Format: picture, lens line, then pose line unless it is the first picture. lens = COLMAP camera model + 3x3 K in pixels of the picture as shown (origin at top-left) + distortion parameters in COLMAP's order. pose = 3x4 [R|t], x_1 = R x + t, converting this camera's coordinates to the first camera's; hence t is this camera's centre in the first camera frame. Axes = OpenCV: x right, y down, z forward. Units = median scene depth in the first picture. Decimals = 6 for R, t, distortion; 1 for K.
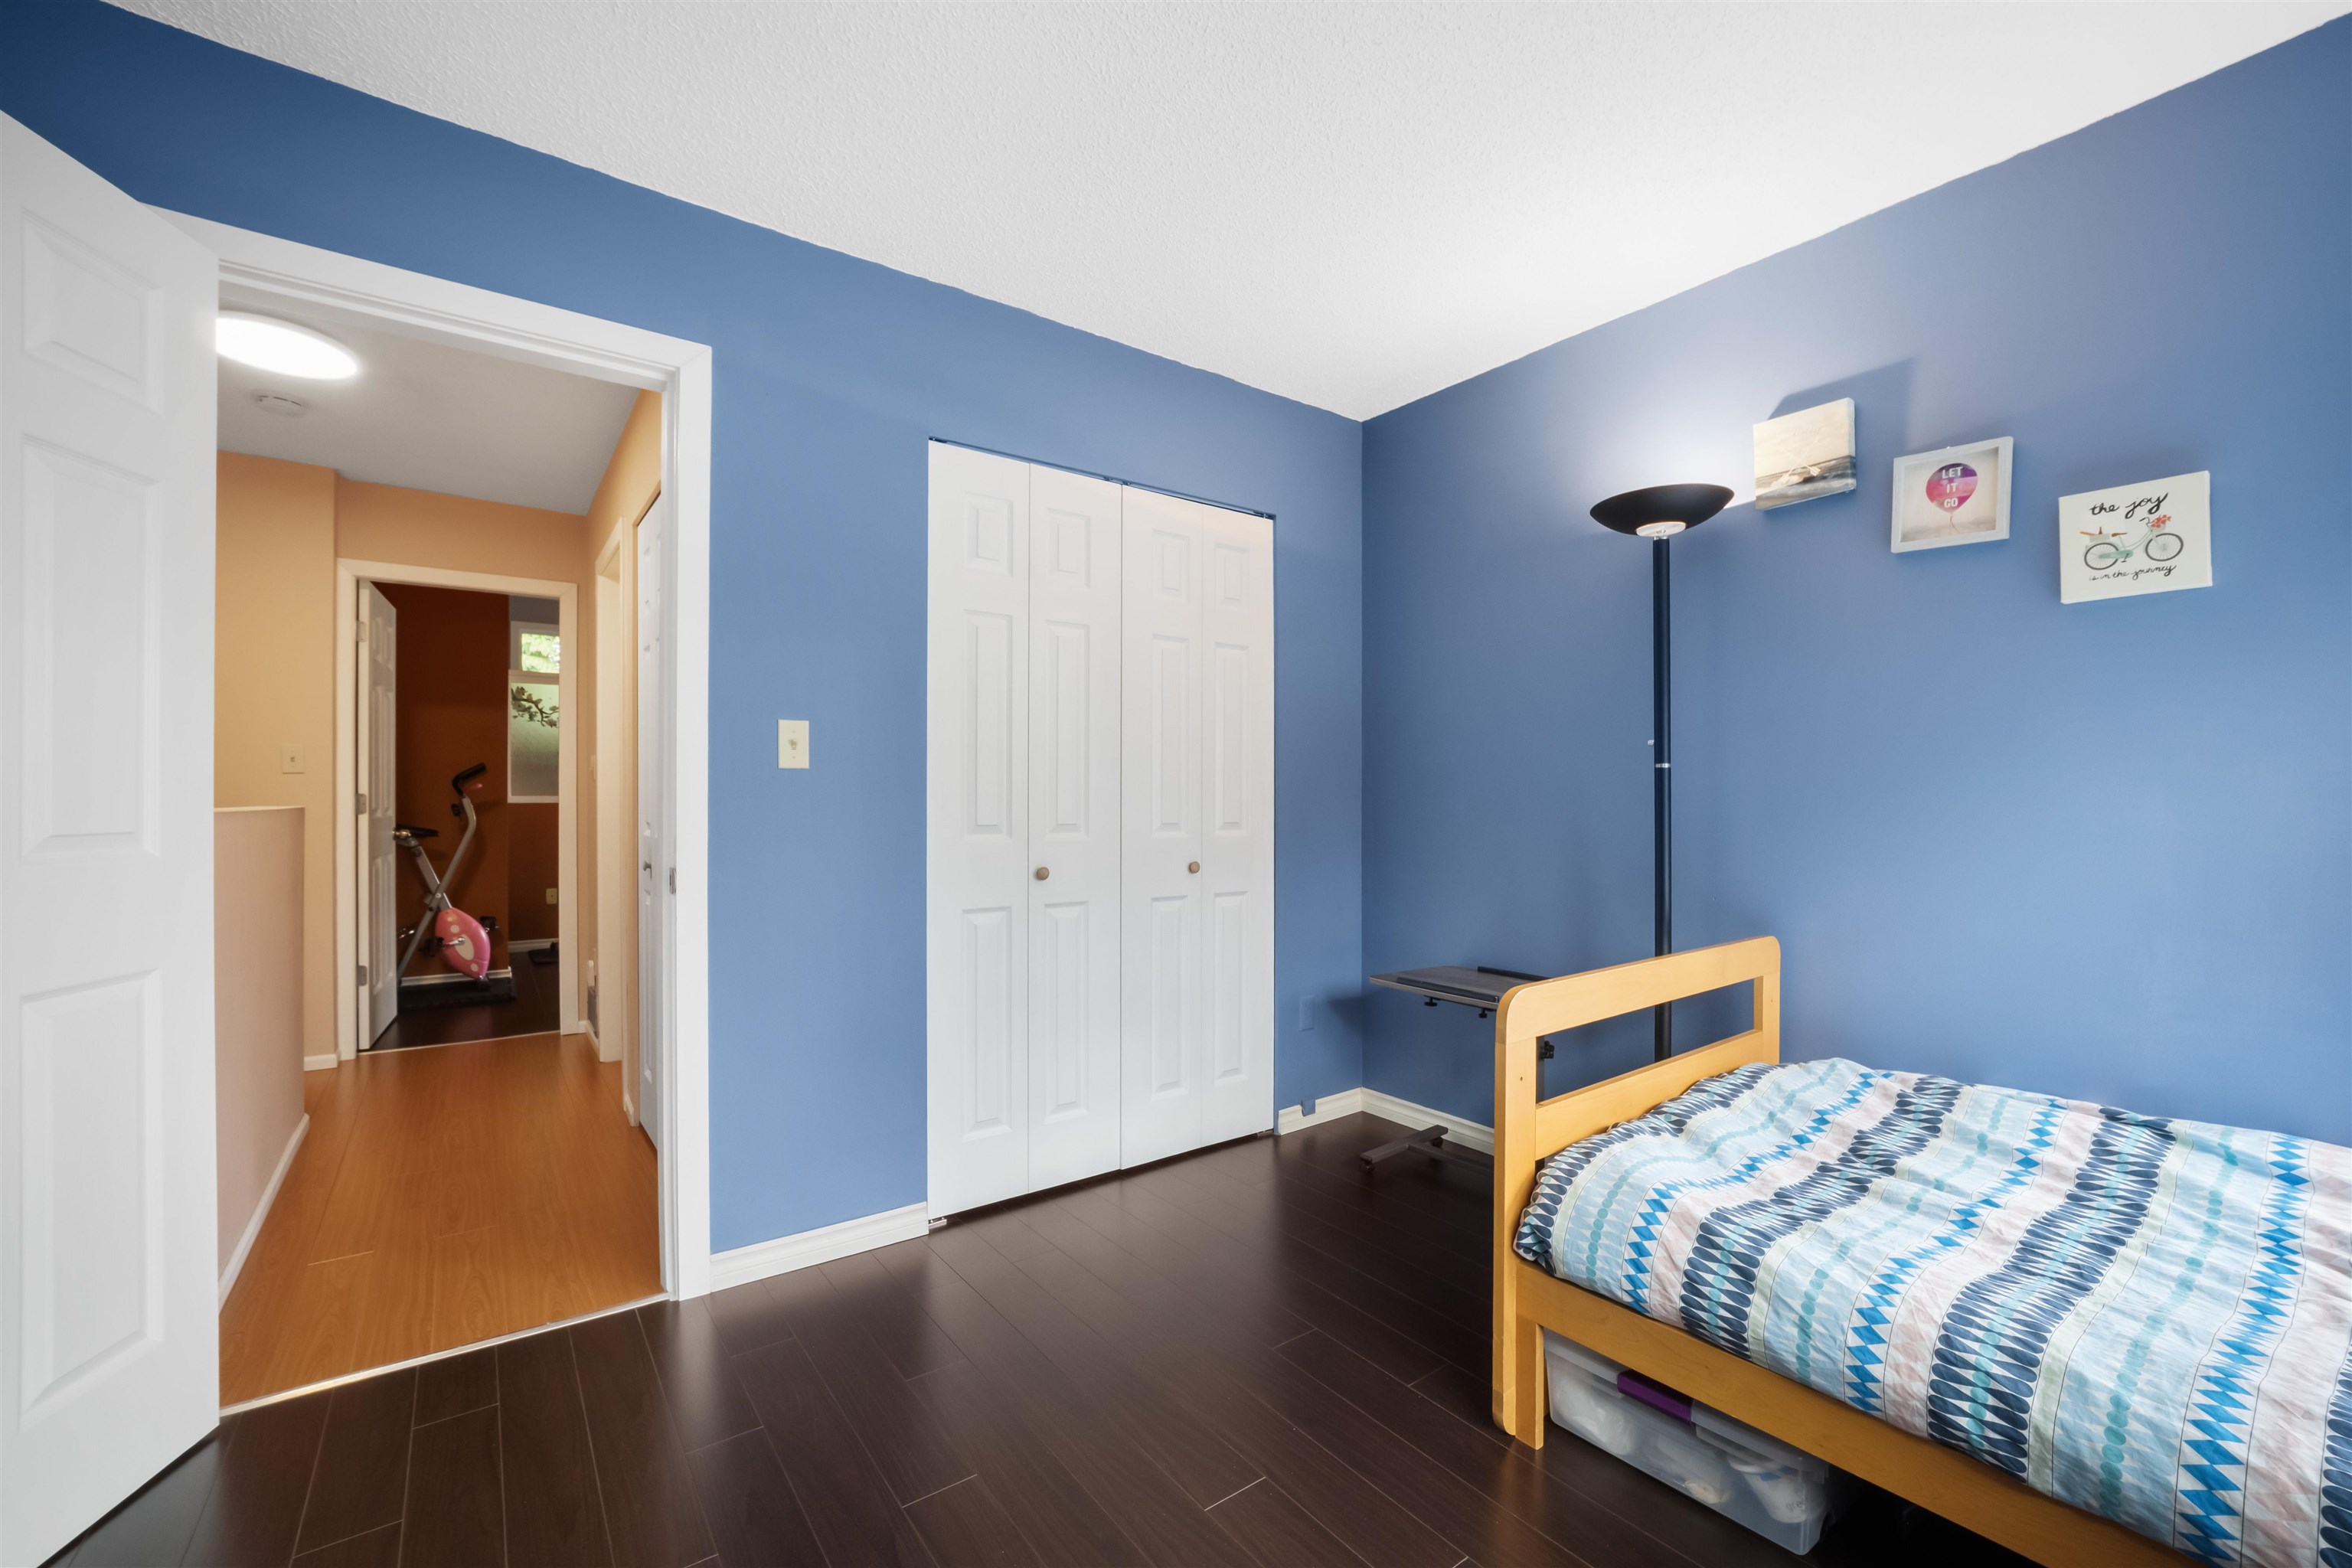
lens RADIAL K [[947.4, 0, 1168.4], [0, 947.4, 794.5], [0, 0, 1]] dist [-0.025632, 0.006217]
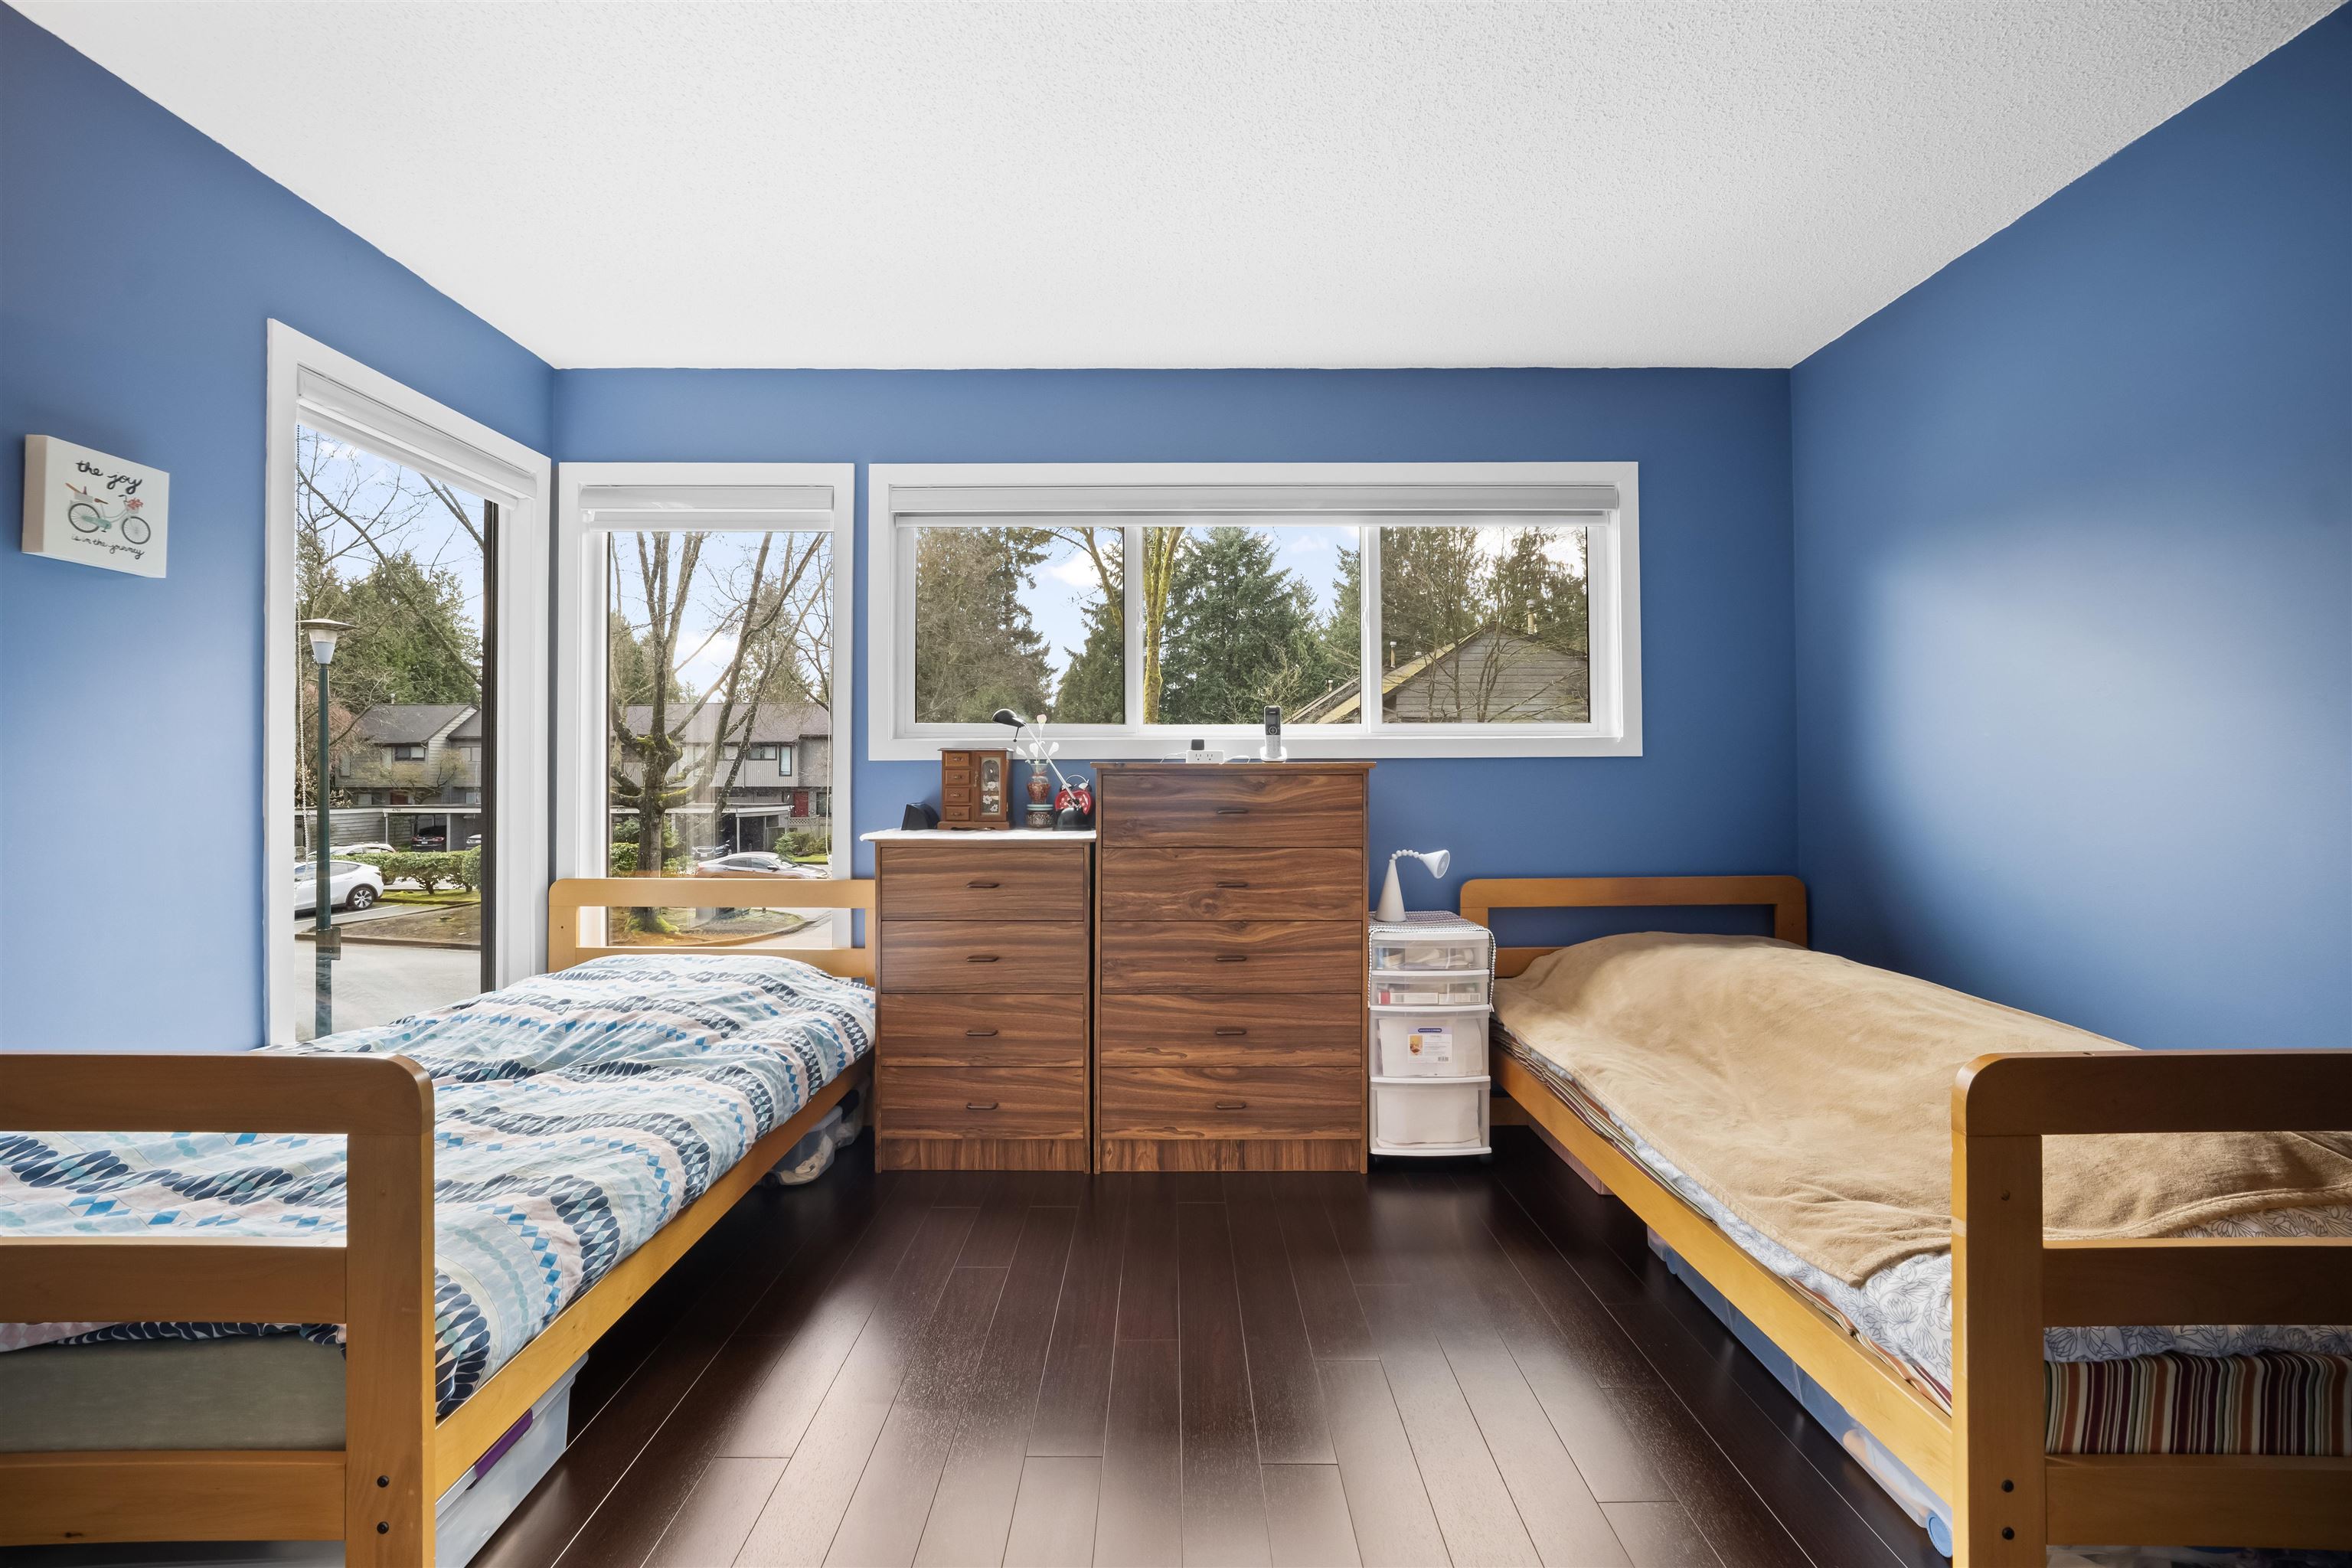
lens RADIAL K [[947.4, 0, 1168.4], [0, 947.4, 794.5], [0, 0, 1]] dist [-0.025632, 0.006217]
pose [[-0.801828, -0.010551, 0.597462, -0.445559], [-0.001857, 0.999883, 0.015165, 0.006413], [-0.597553, 0.011051, -0.801754, 1.131590]]
